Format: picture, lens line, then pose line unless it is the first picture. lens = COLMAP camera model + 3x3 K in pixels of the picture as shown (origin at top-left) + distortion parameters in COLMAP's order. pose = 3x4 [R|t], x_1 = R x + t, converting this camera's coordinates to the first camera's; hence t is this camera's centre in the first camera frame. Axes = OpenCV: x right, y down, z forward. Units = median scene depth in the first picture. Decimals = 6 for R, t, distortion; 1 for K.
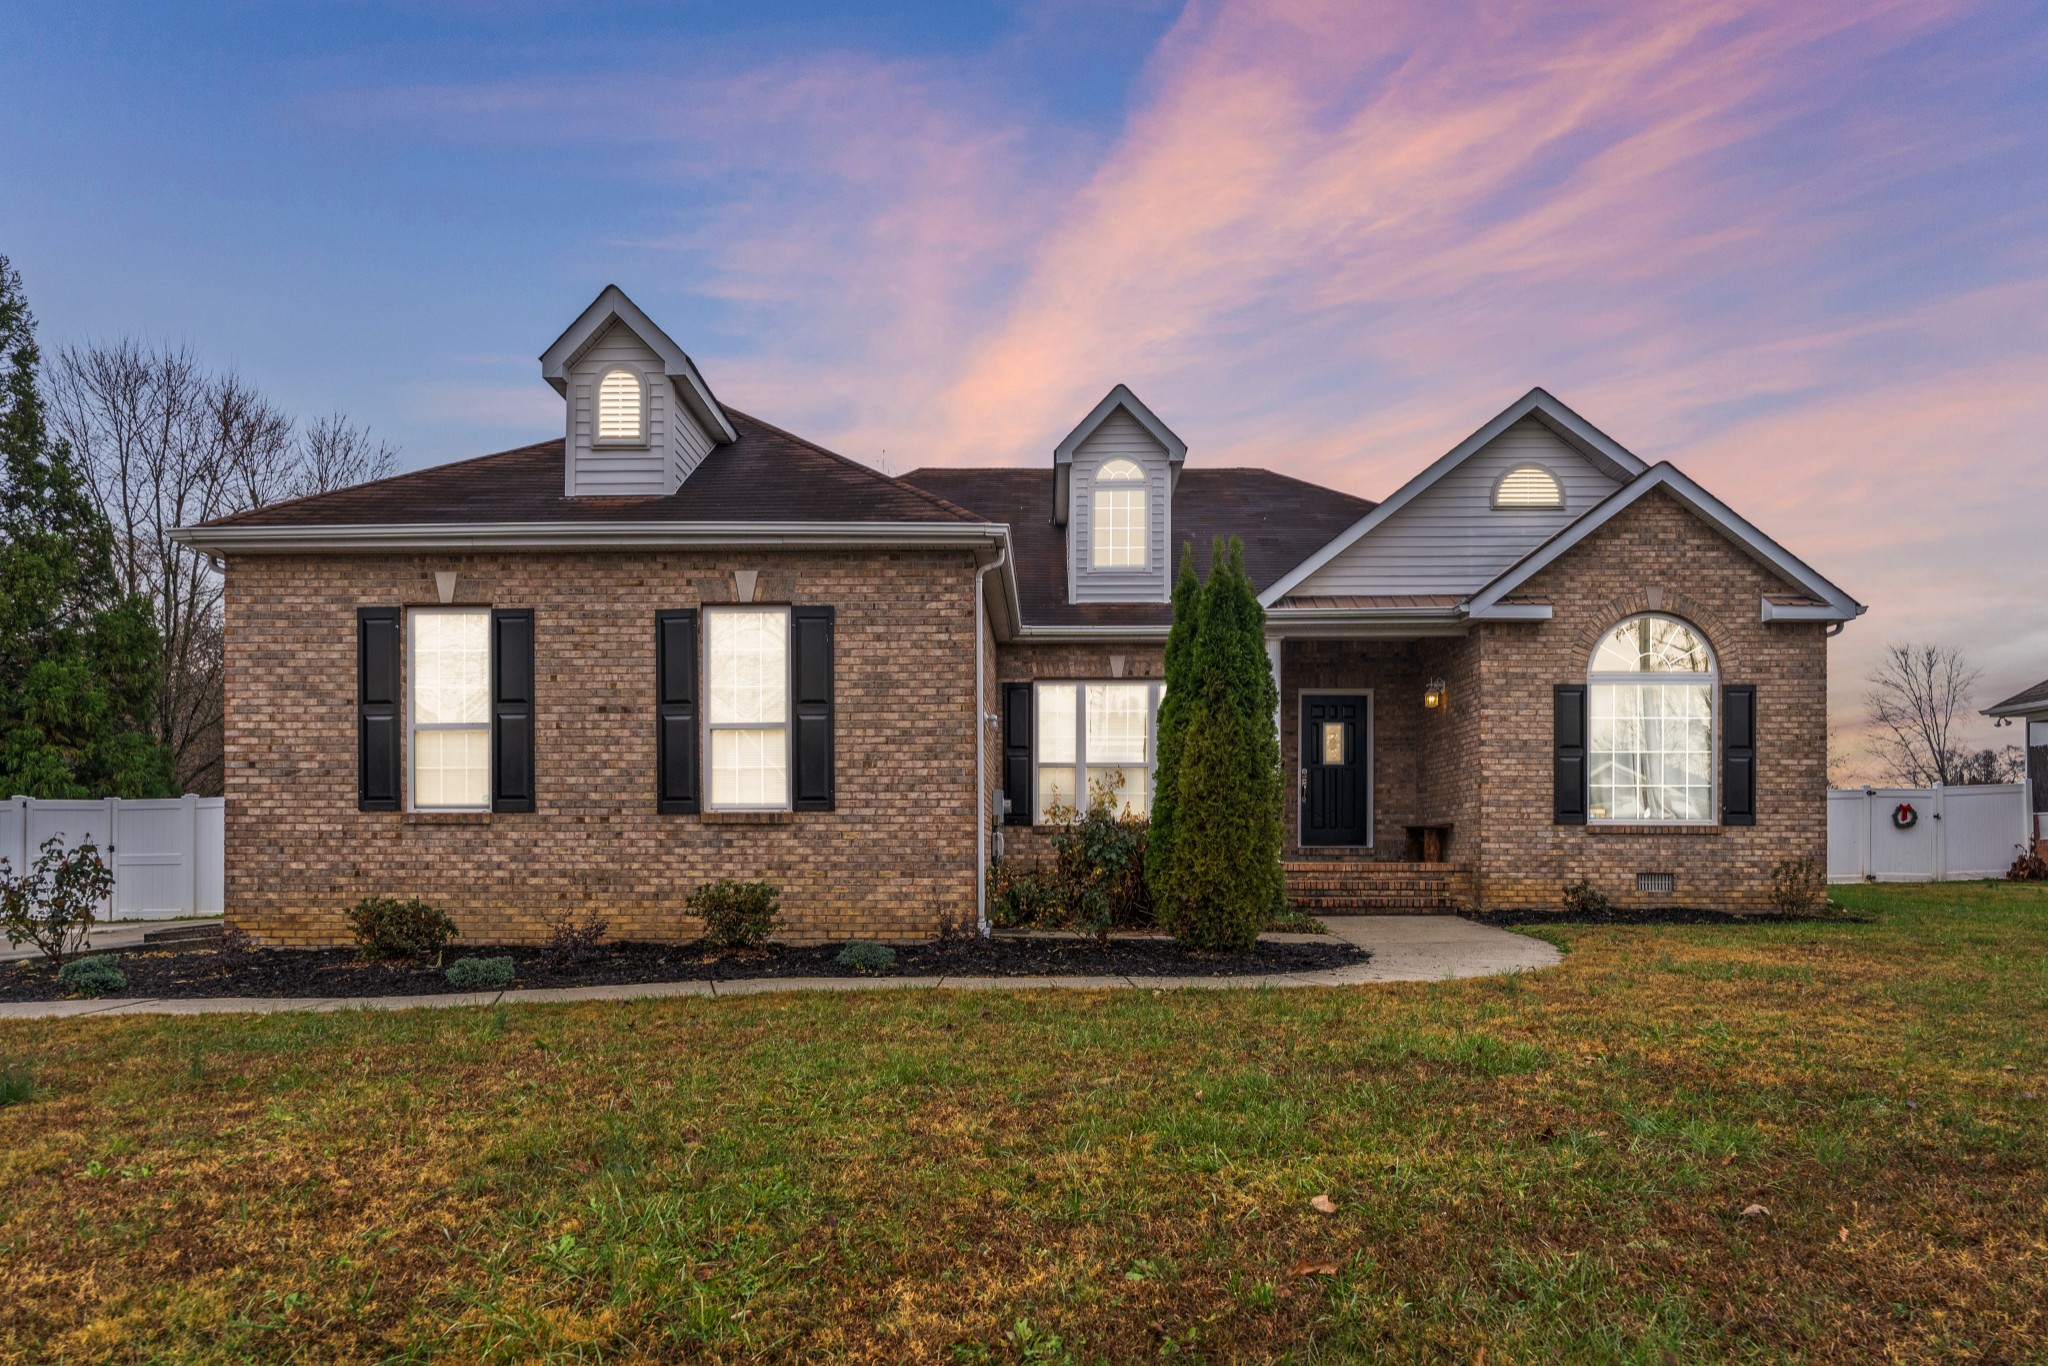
lens RADIAL K [[1325.0, 0, 1006.9], [0, 1325.0, 870.8], [0, 0, 1]] dist [0.000168, 0.002050]
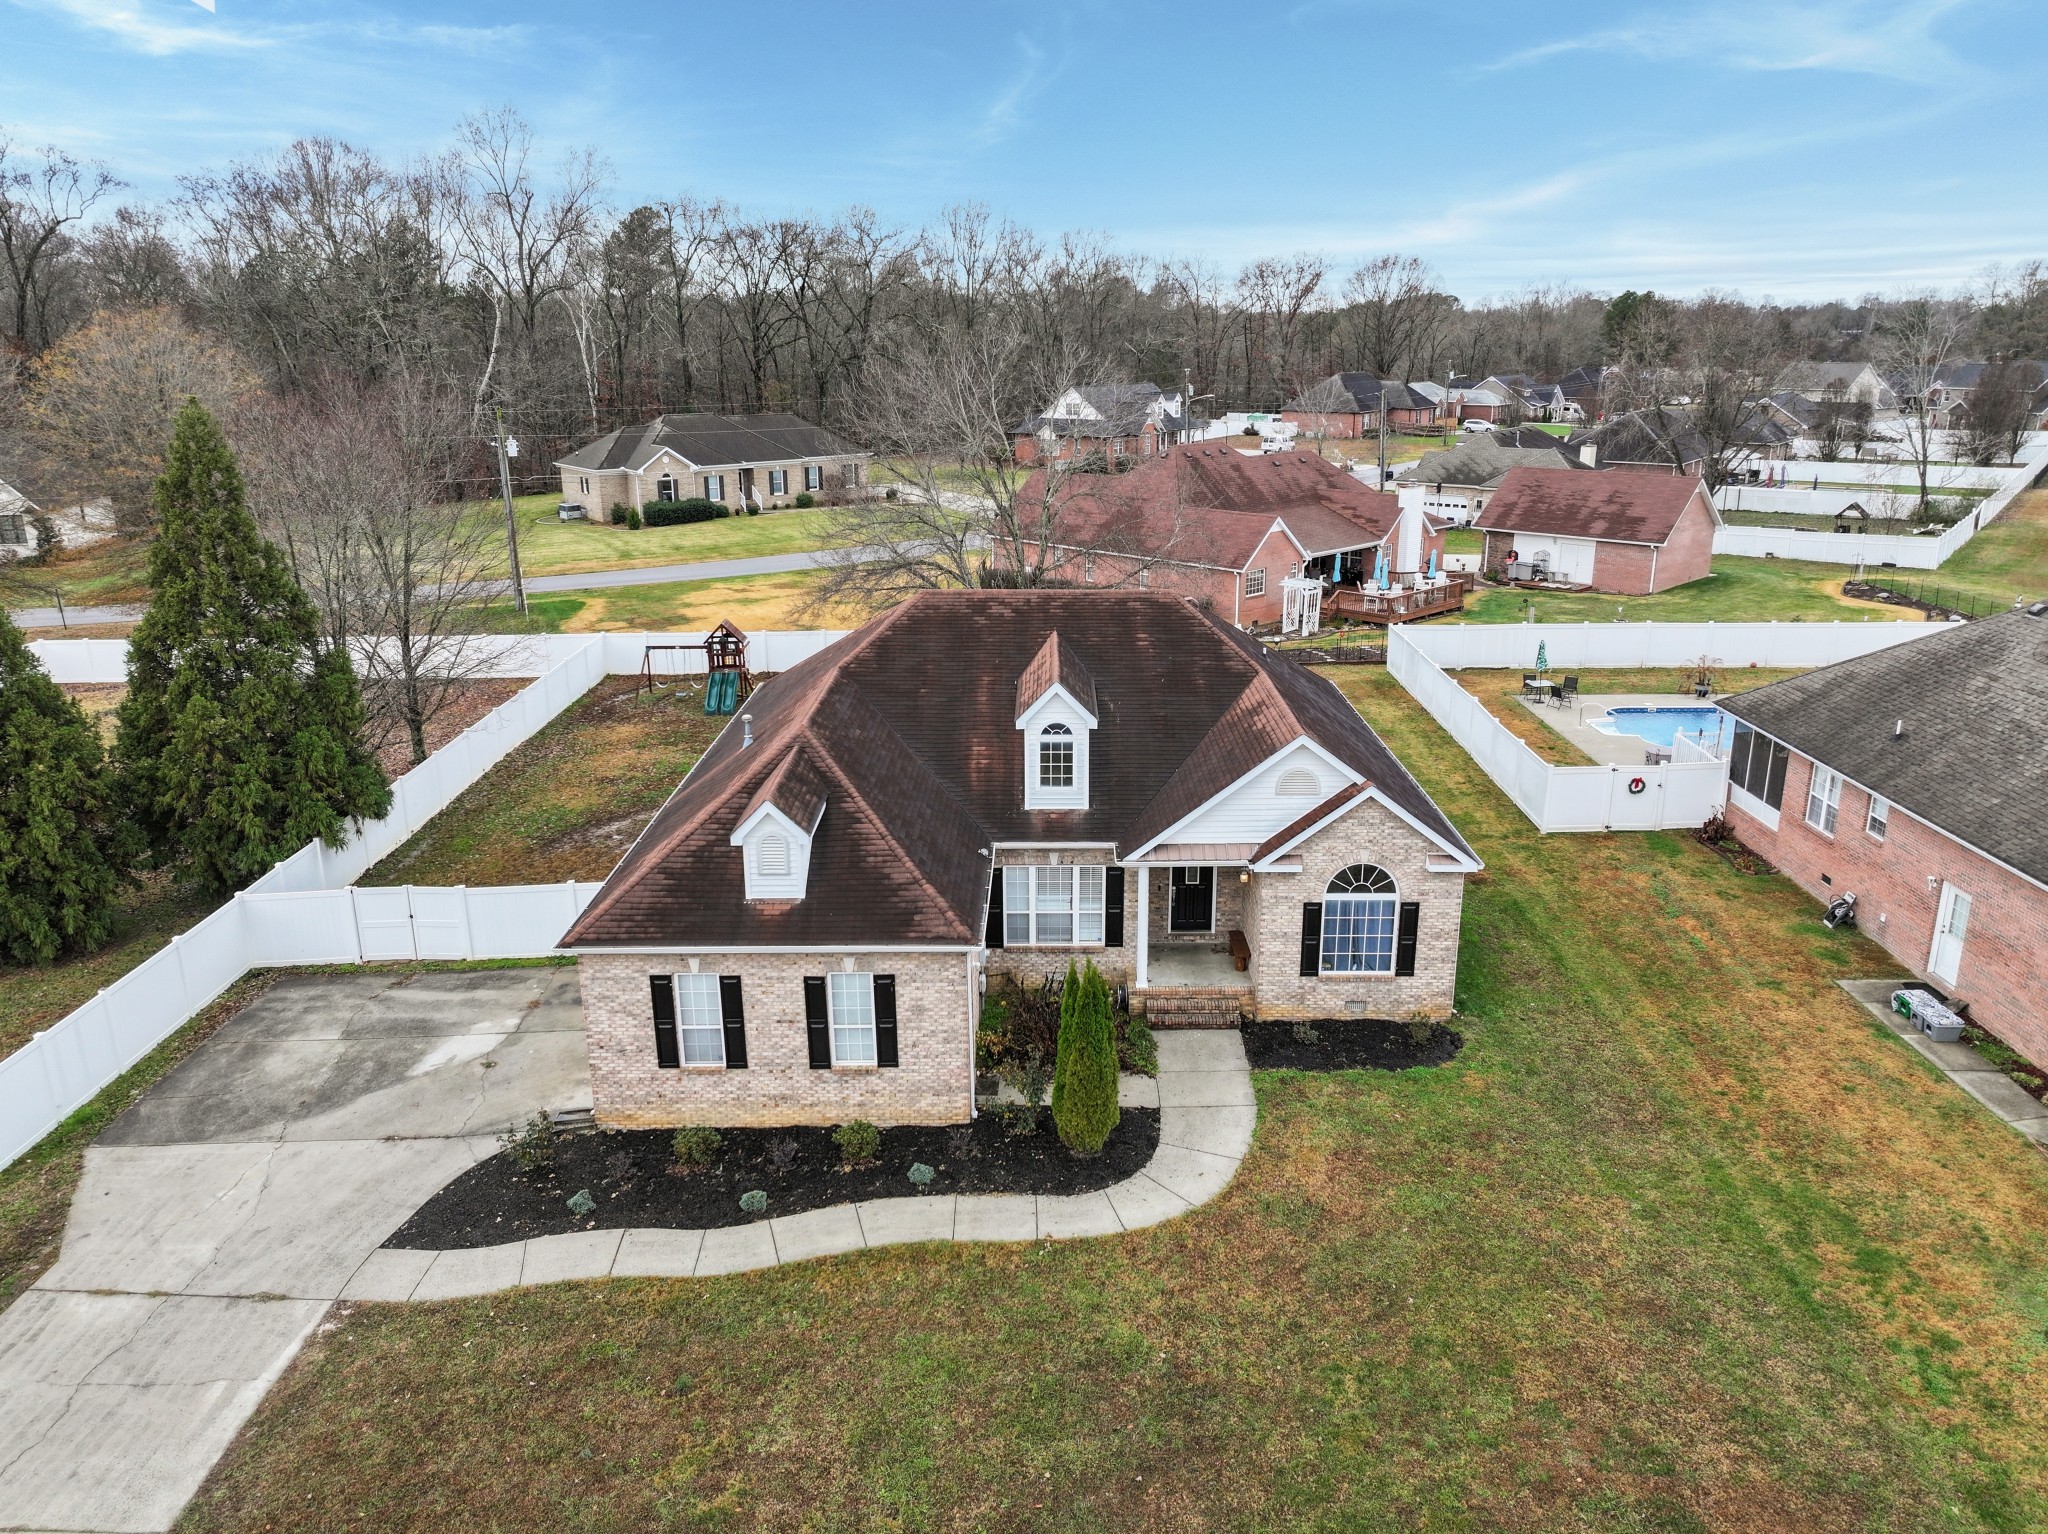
lens RADIAL K [[1421.1, 0, 1030.3], [0, 1421.1, 796.7], [0, 0, 1]] dist [0.008877, -0.001177]
pose [[0.999834, -0.012889, 0.012842, 0.046404], [0.008390, 0.952909, 0.303141, -1.077355], [-0.016145, -0.302983, 0.952859, -0.920863]]
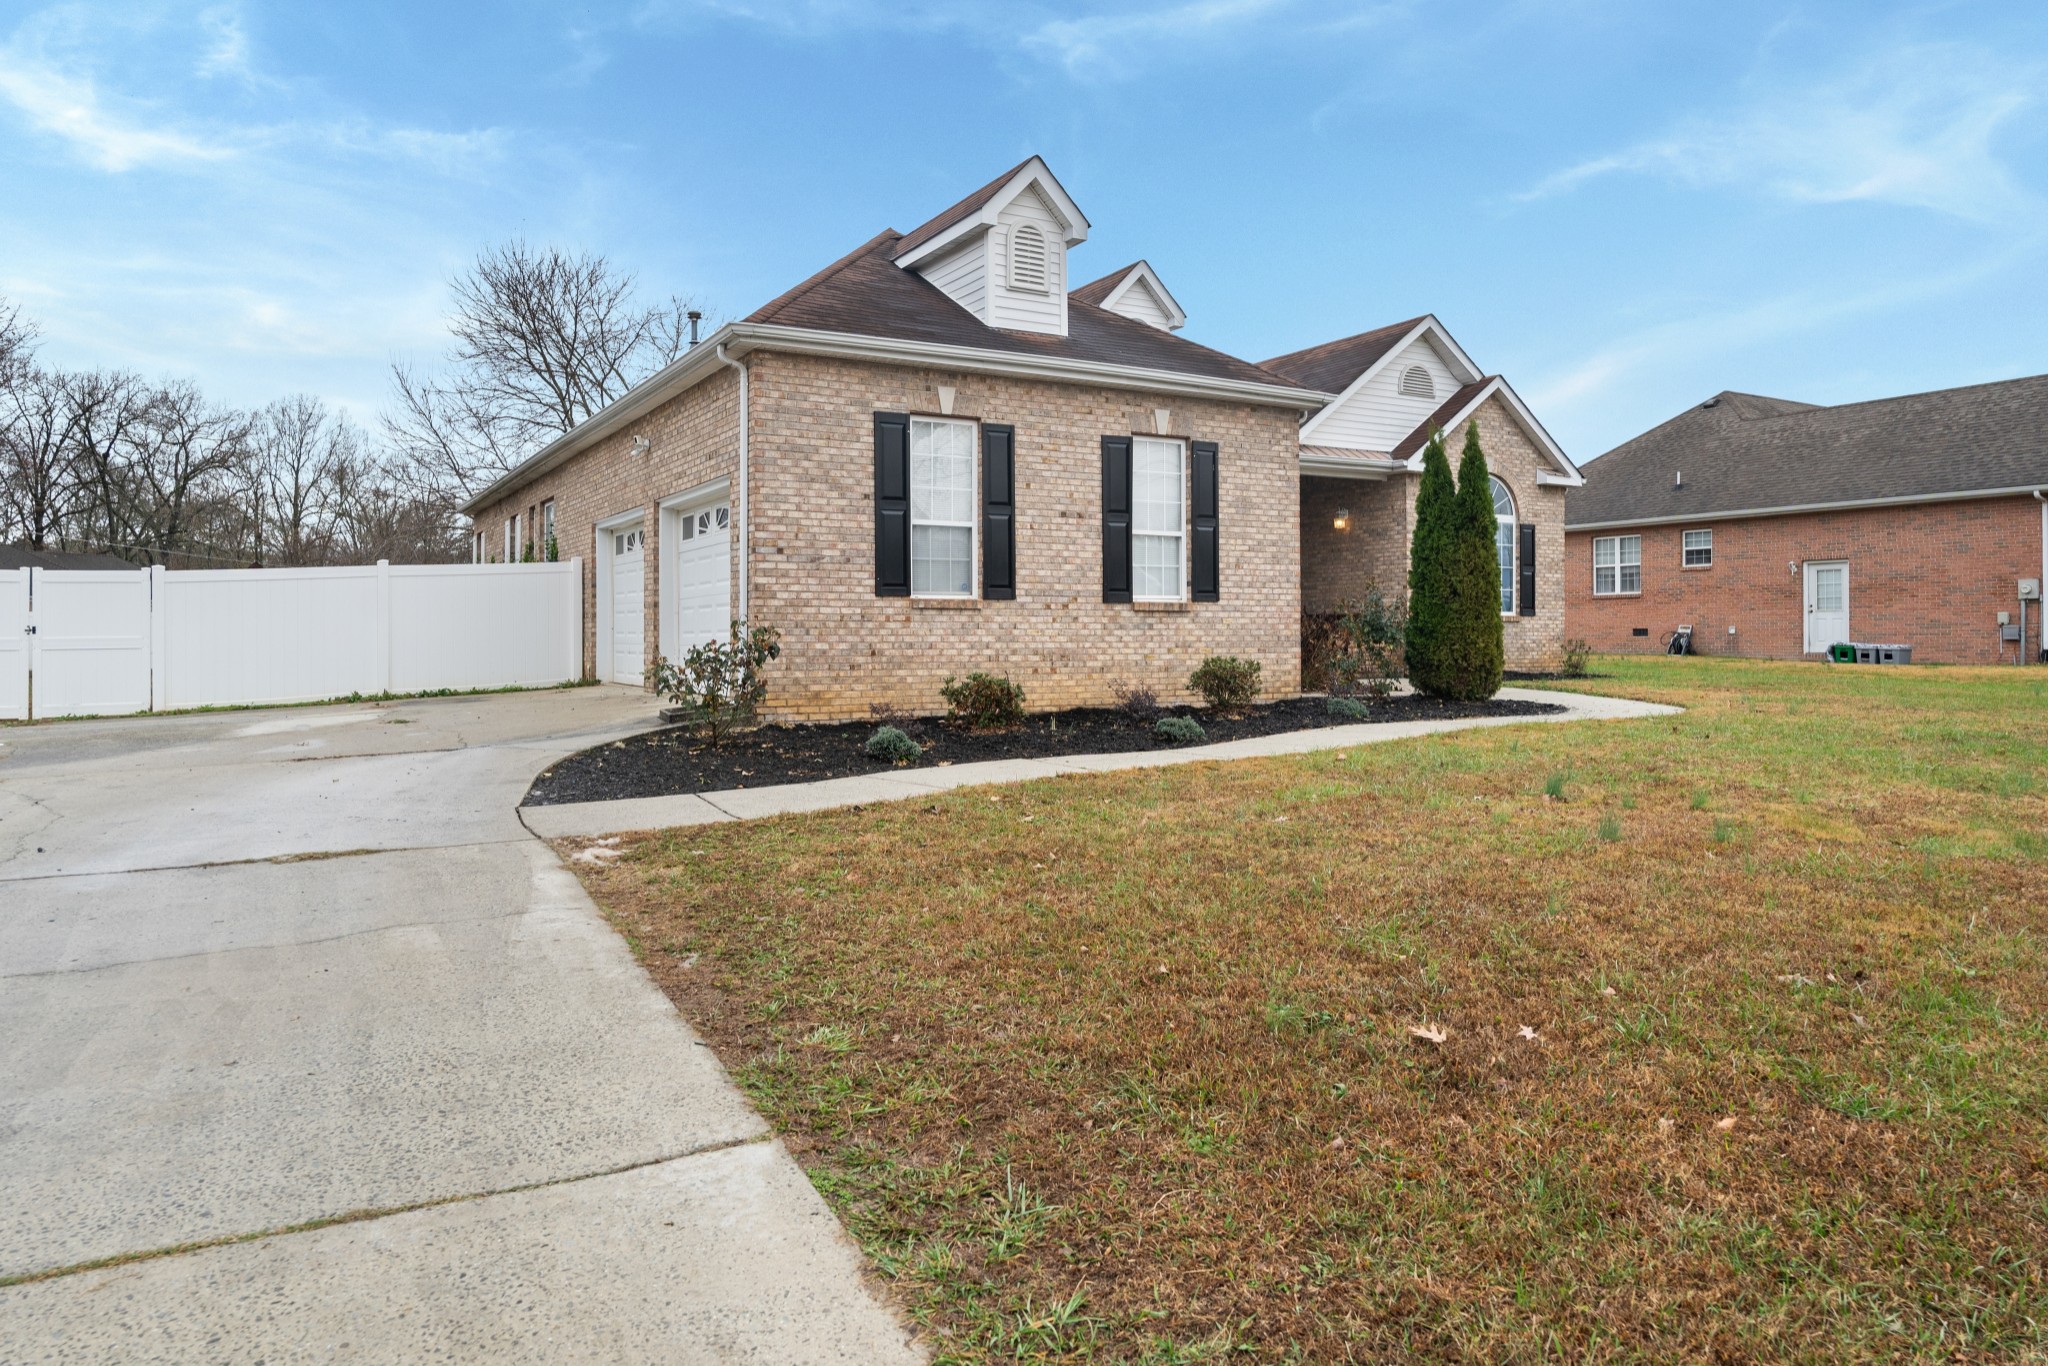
lens RADIAL K [[1295.6, 0, 1006.3], [0, 1295.6, 642.8], [0, 0, 1]] dist [0.003282, 0.000056]
pose [[0.860689, -0.003217, 0.509120, -0.943978], [0.005537, 0.999980, -0.003040, -0.002623], [-0.509100, 0.005436, 0.860690, 0.019068]]
